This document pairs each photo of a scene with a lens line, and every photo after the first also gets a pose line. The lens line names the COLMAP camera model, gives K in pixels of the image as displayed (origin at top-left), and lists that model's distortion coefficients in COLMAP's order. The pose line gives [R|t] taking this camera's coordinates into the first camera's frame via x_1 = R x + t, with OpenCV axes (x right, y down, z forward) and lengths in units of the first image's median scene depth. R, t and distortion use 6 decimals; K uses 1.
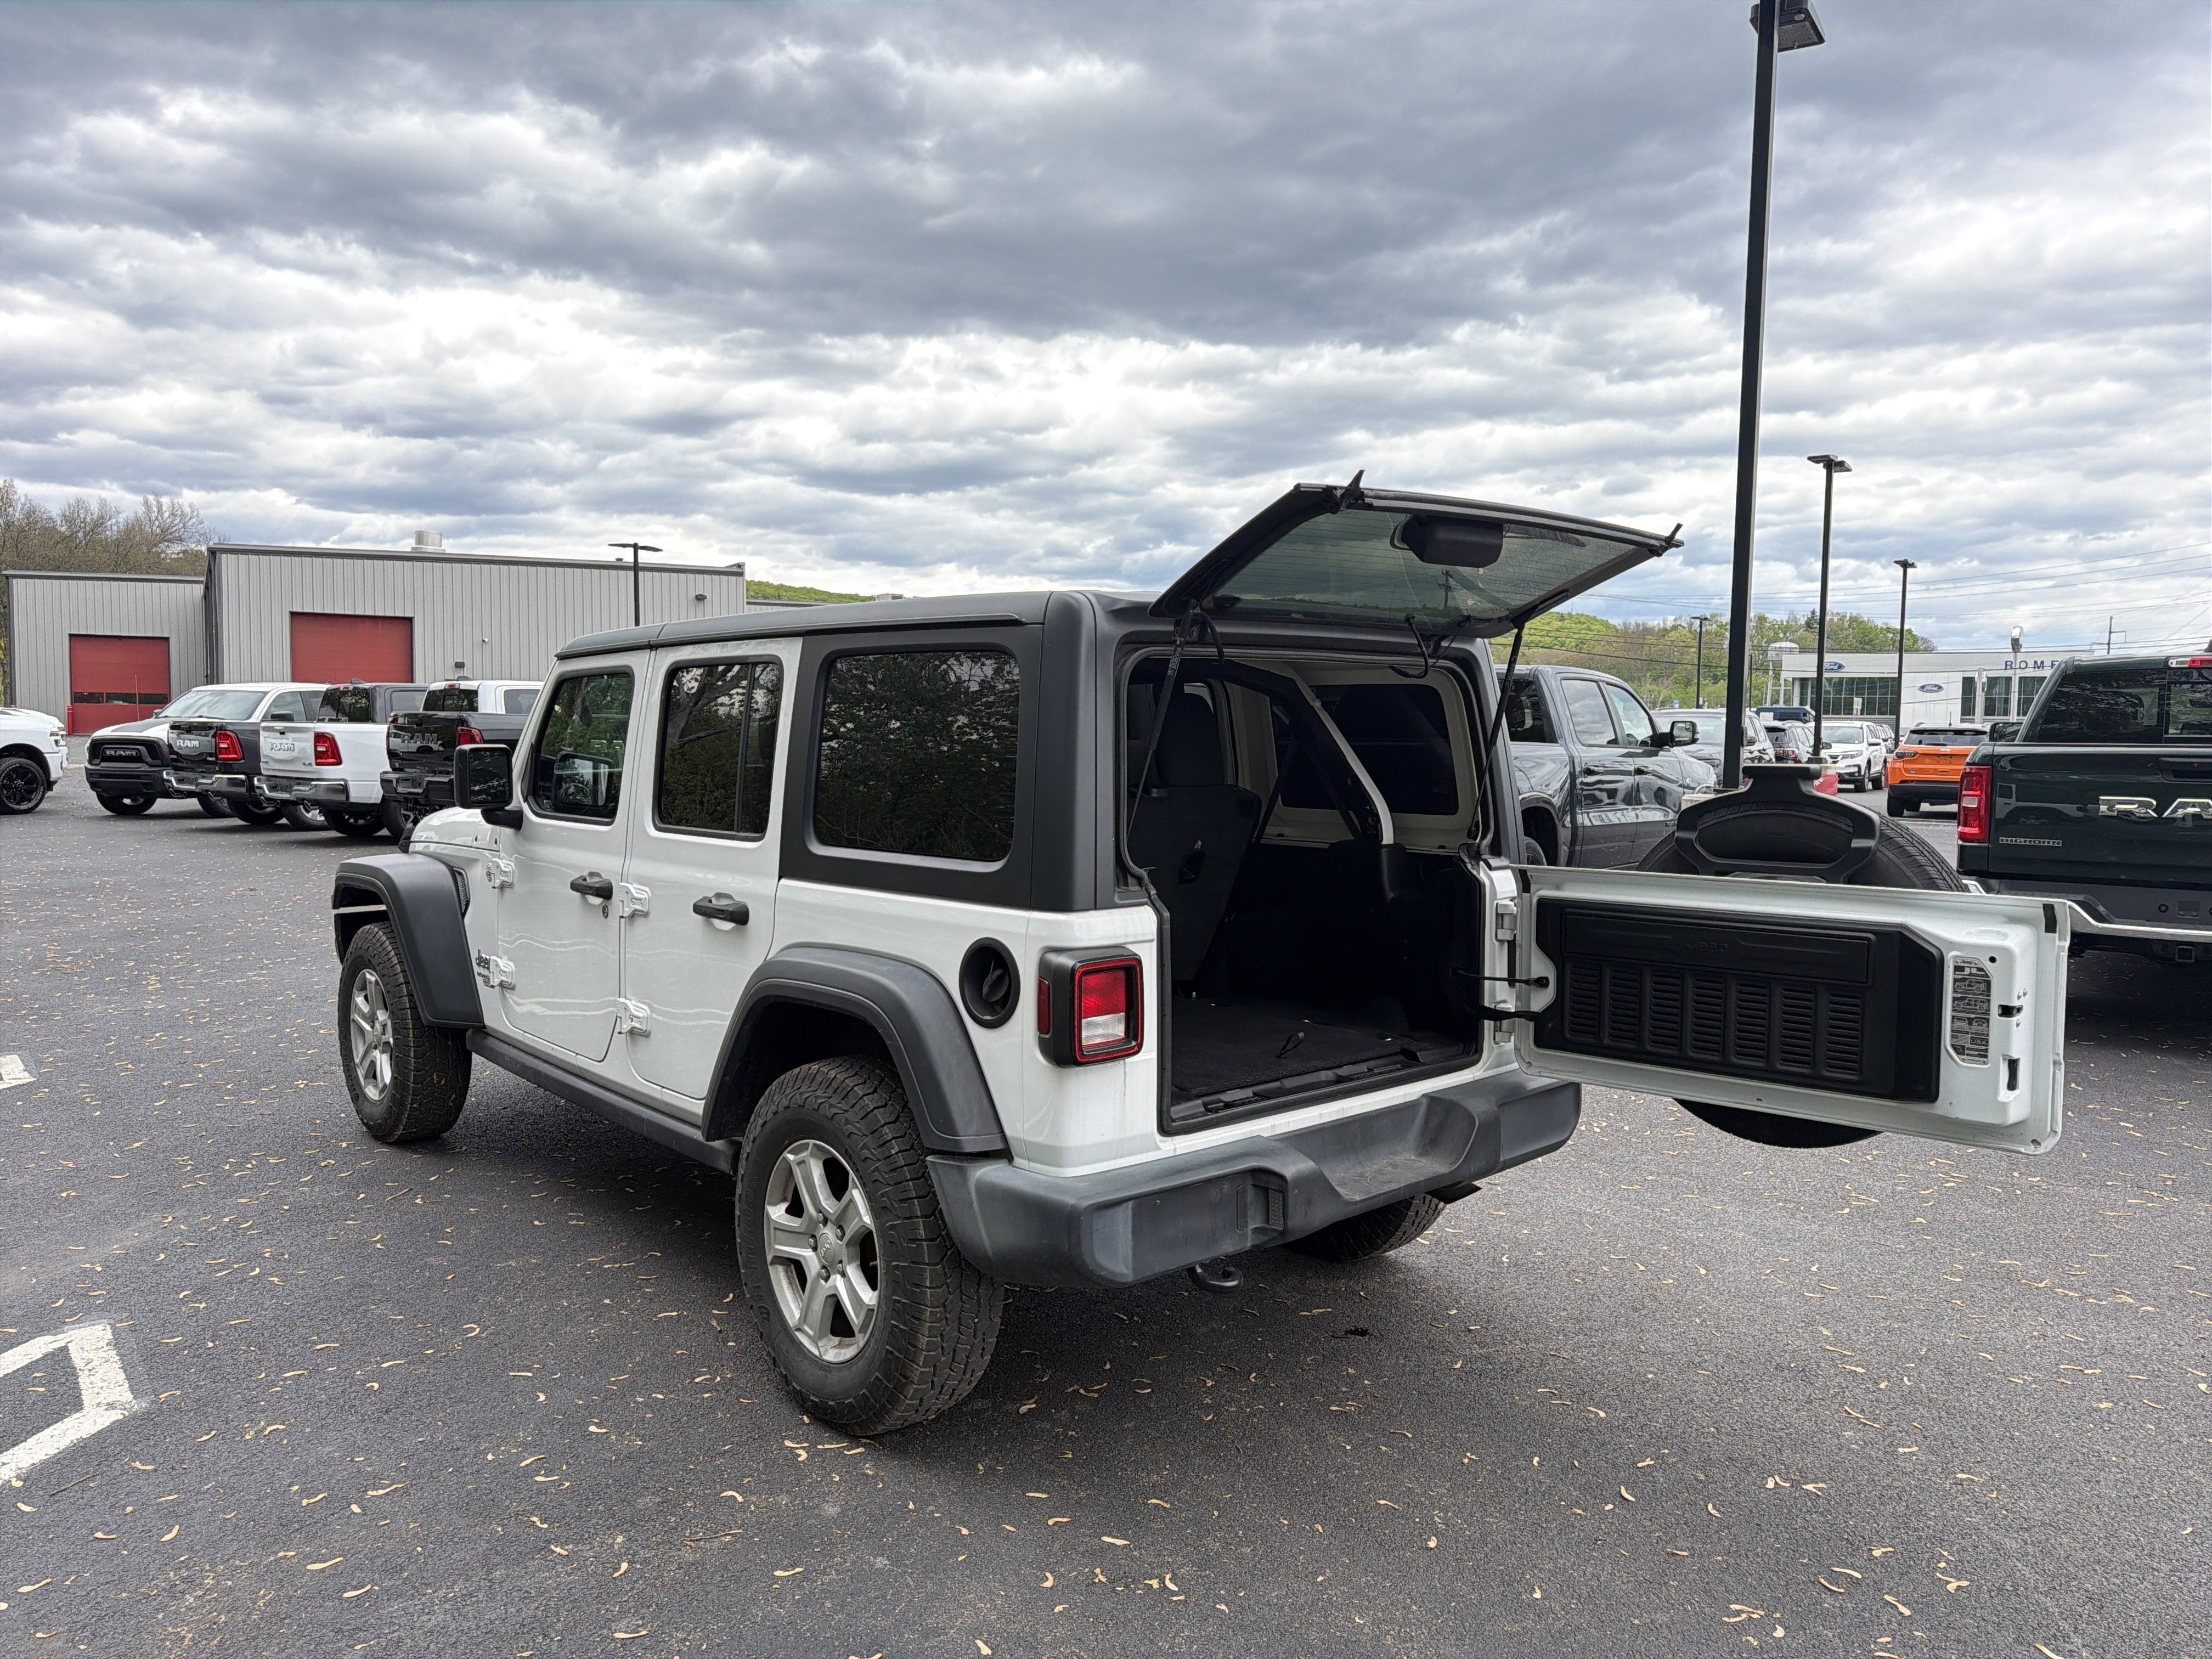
lens RADIAL K [[1567.8, 0, 1093.9], [0, 1567.8, 892.0], [0, 0, 1]] dist [0.019324, -0.024598]
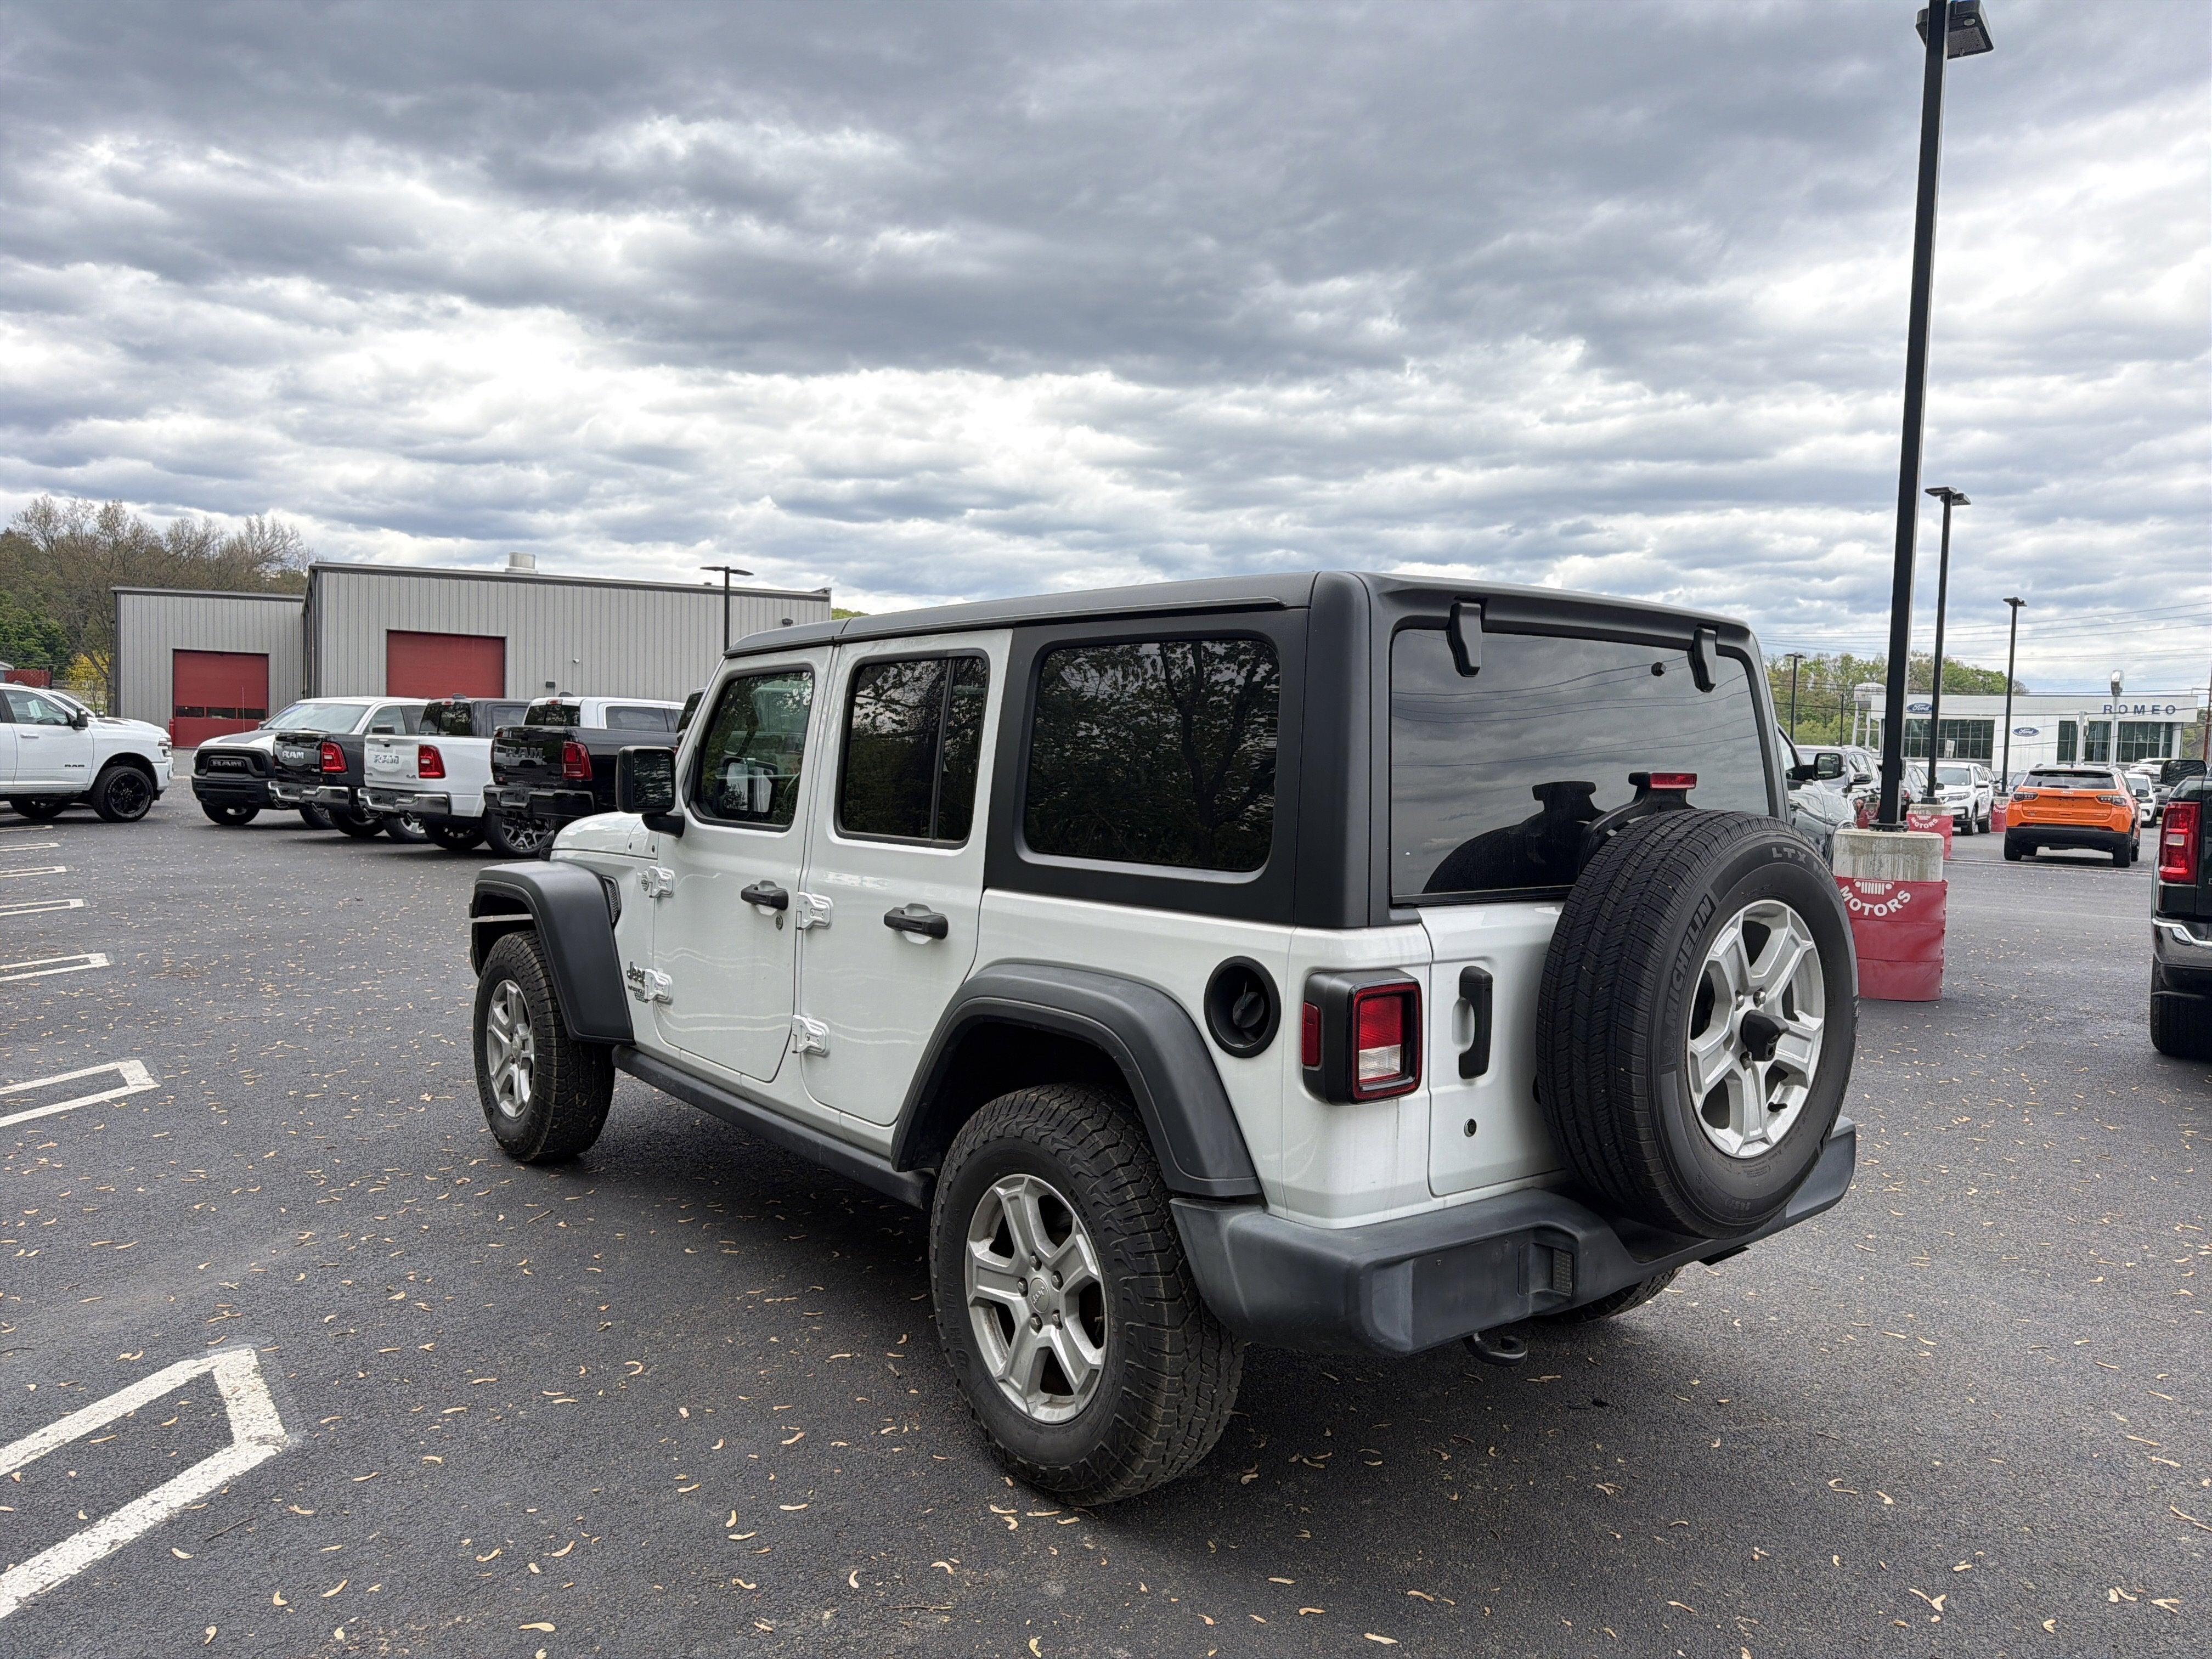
lens RADIAL K [[1567.8, 0, 1102.8], [0, 1567.8, 920.8], [0, 0, 1]] dist [0.019324, -0.024598]
pose [[0.998982, 0.020593, -0.040146, -0.079638], [-0.020621, 0.999787, -0.000278, 0.007438], [0.040132, 0.001106, 0.999194, 0.072972]]
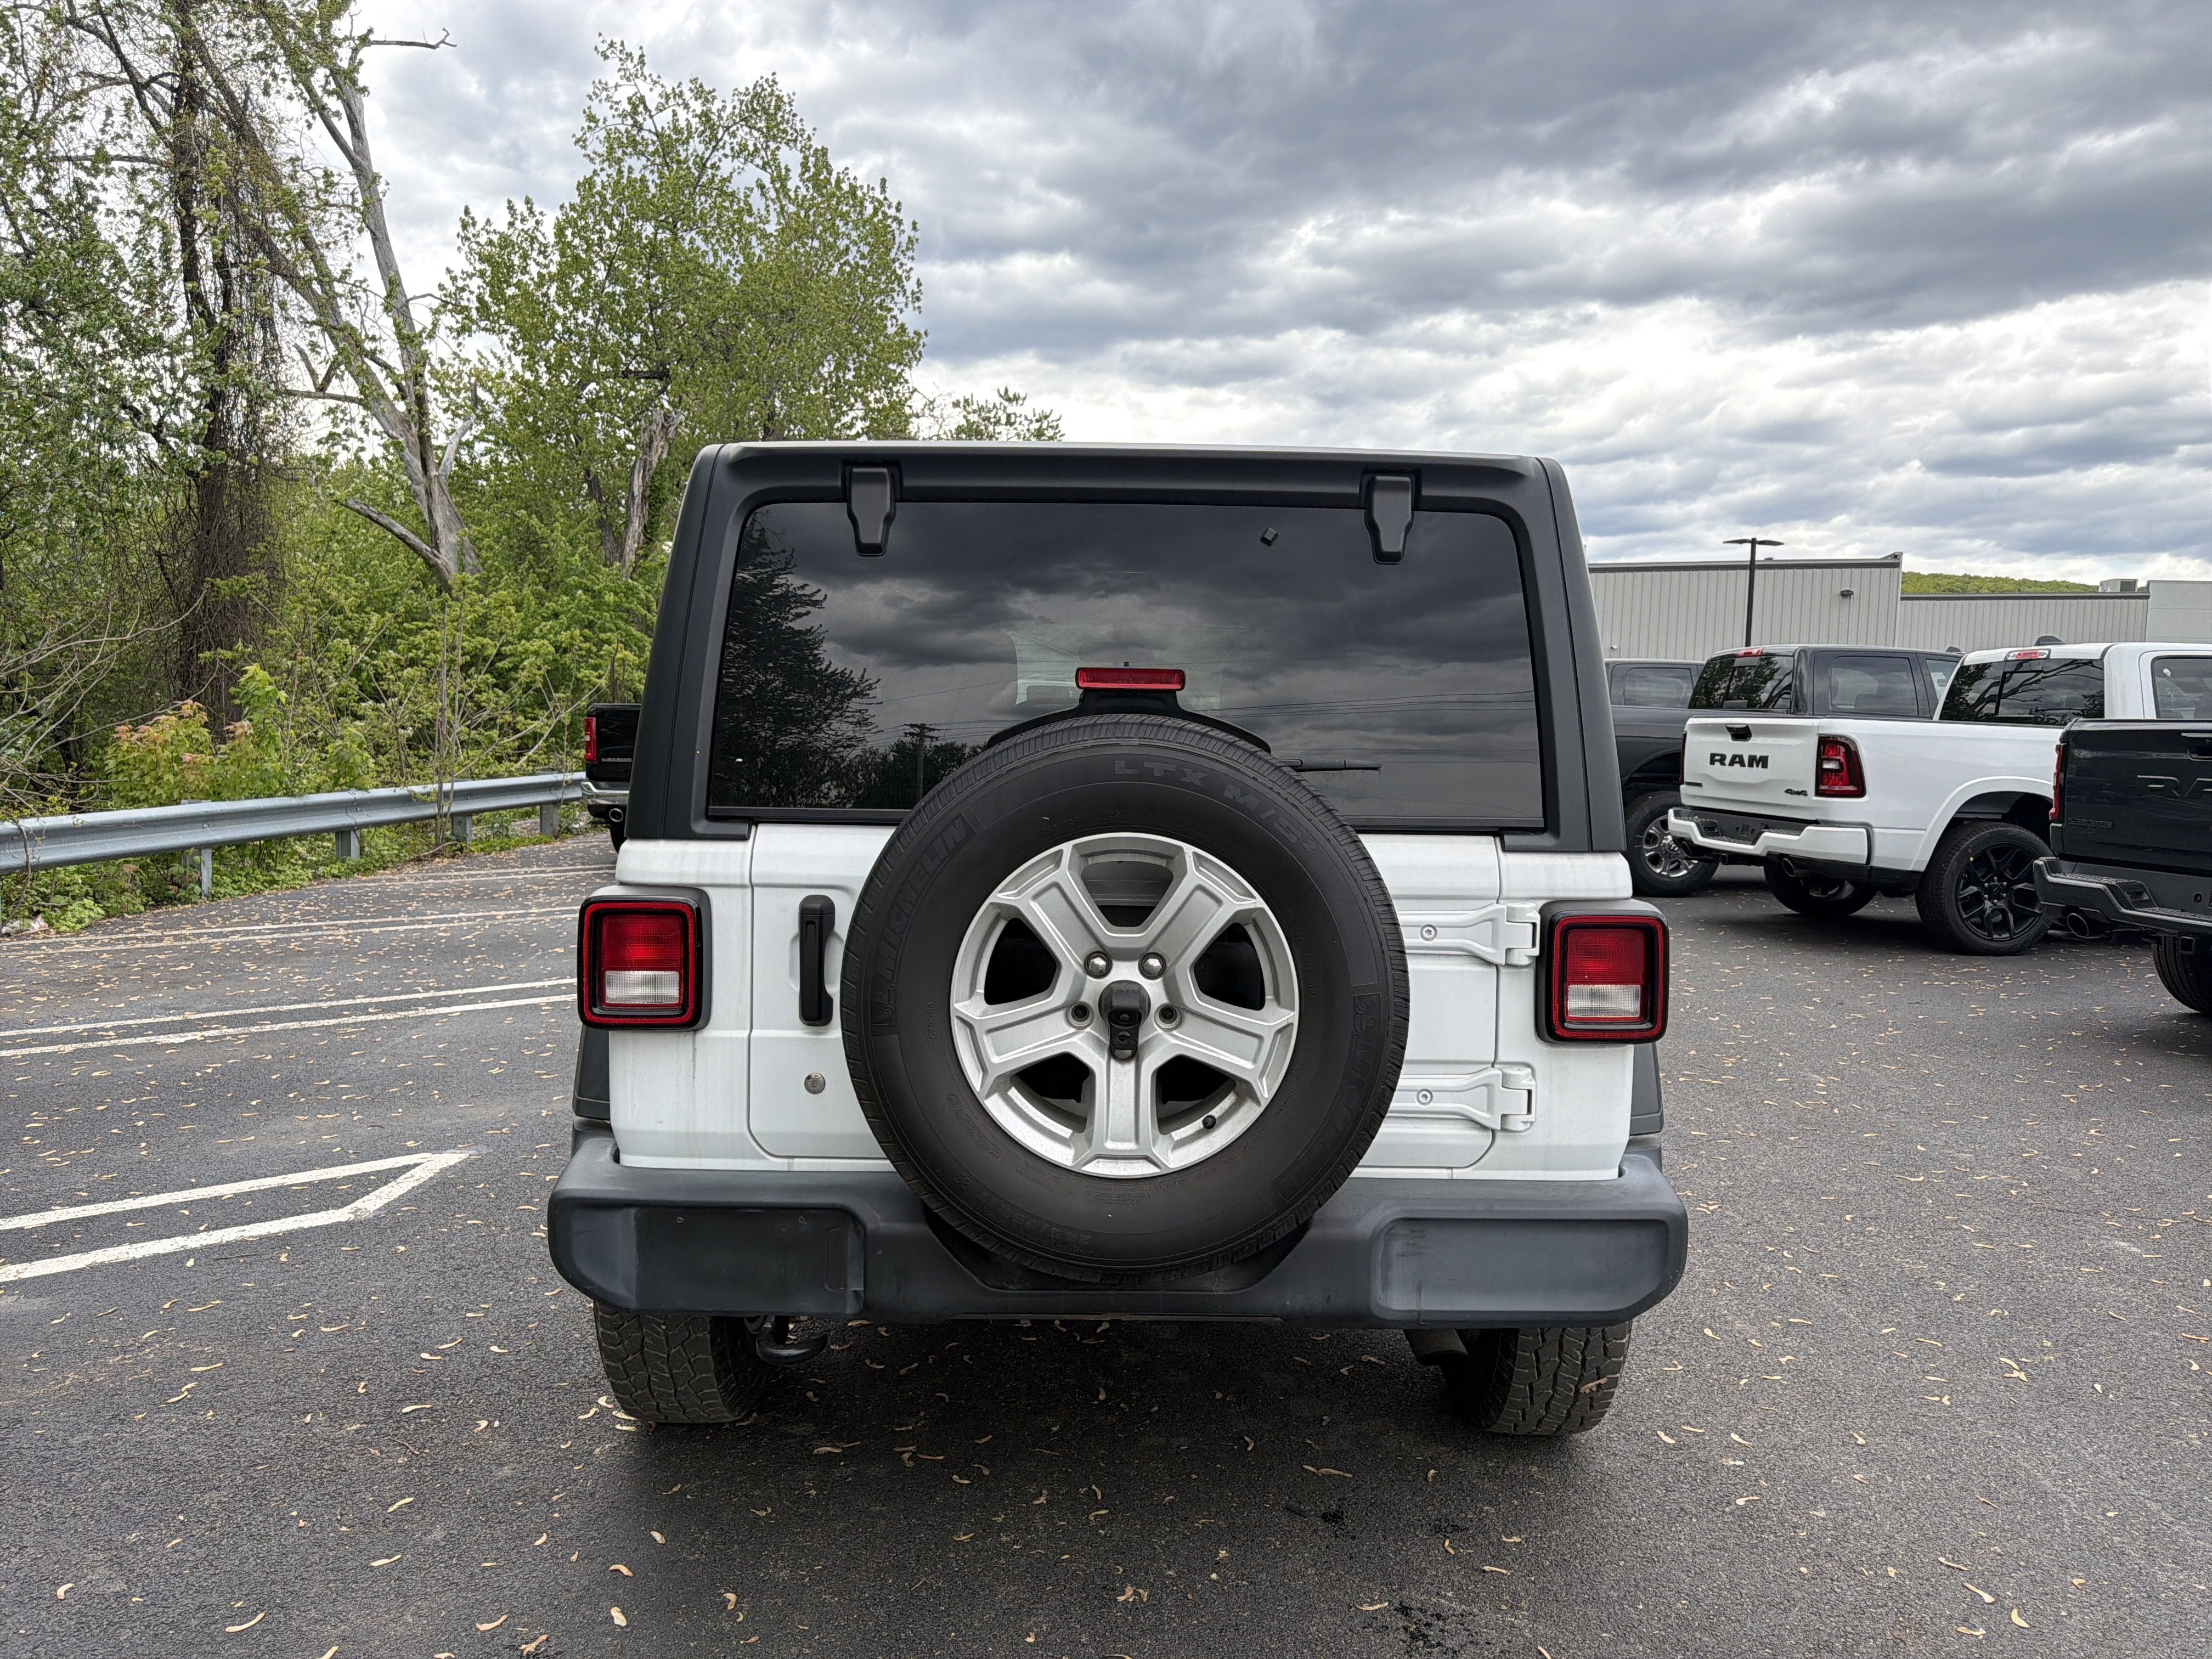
lens RADIAL K [[1567.8, 0, 1115.3], [0, 1567.8, 889.5], [0, 0, 1]] dist [0.019324, -0.024598]
pose [[0.742317, 0.077034, -0.665605, 0.494194], [-0.083288, 0.996273, 0.022418, -0.000053], [0.664852, 0.038796, 0.745967, 0.381767]]
